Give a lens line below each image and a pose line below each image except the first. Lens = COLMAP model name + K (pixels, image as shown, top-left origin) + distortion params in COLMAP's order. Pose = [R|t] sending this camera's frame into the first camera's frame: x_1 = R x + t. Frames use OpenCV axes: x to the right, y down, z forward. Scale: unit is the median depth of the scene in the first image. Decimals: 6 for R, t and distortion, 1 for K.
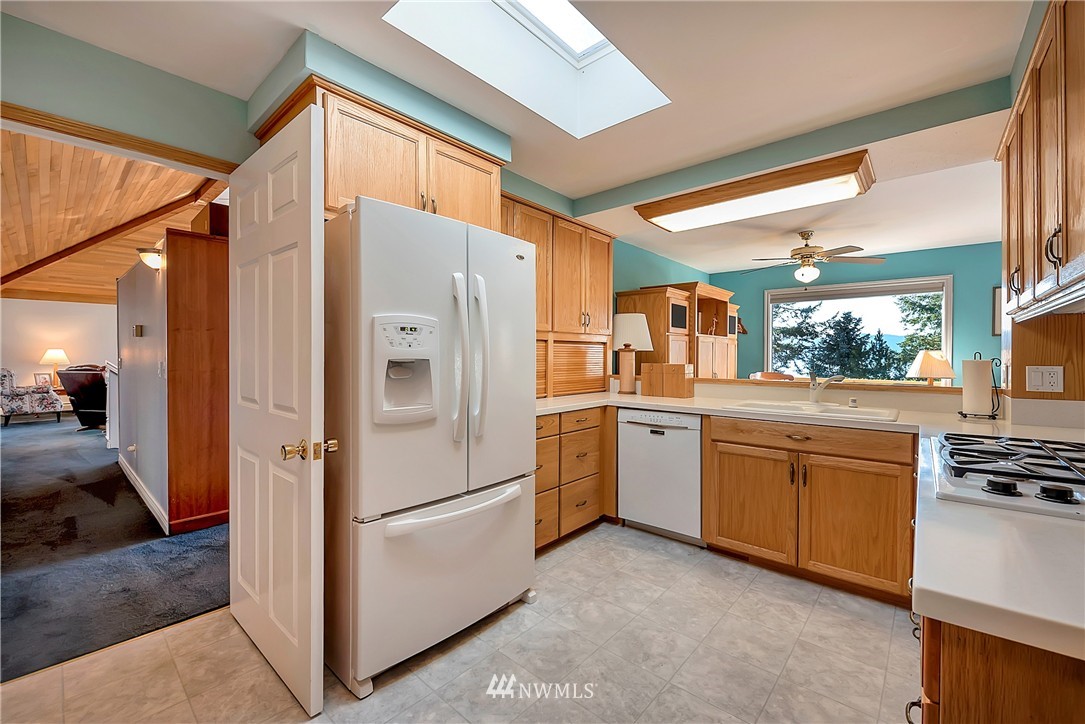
lens RADIAL K [[446.9, 0, 541.4], [0, 446.9, 358.8], [0, 0, 1]] dist [-0.004735, -0.000604]
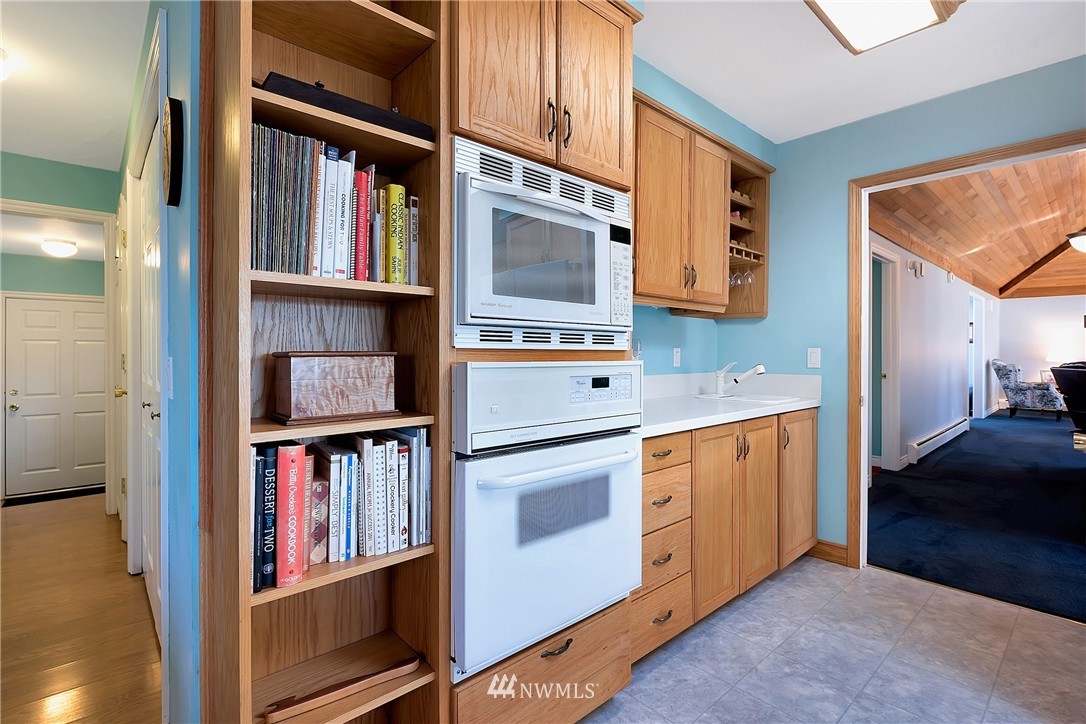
lens RADIAL K [[500.9, 0, 542.5], [0, 500.9, 354.7], [0, 0, 1]] dist [-0.000968, -0.000357]
pose [[-0.108568, 0.003552, -0.994083, 0.127499], [-0.013233, 0.999900, 0.005018, 0.008703], [0.994001, 0.013700, -0.108511, 0.002554]]
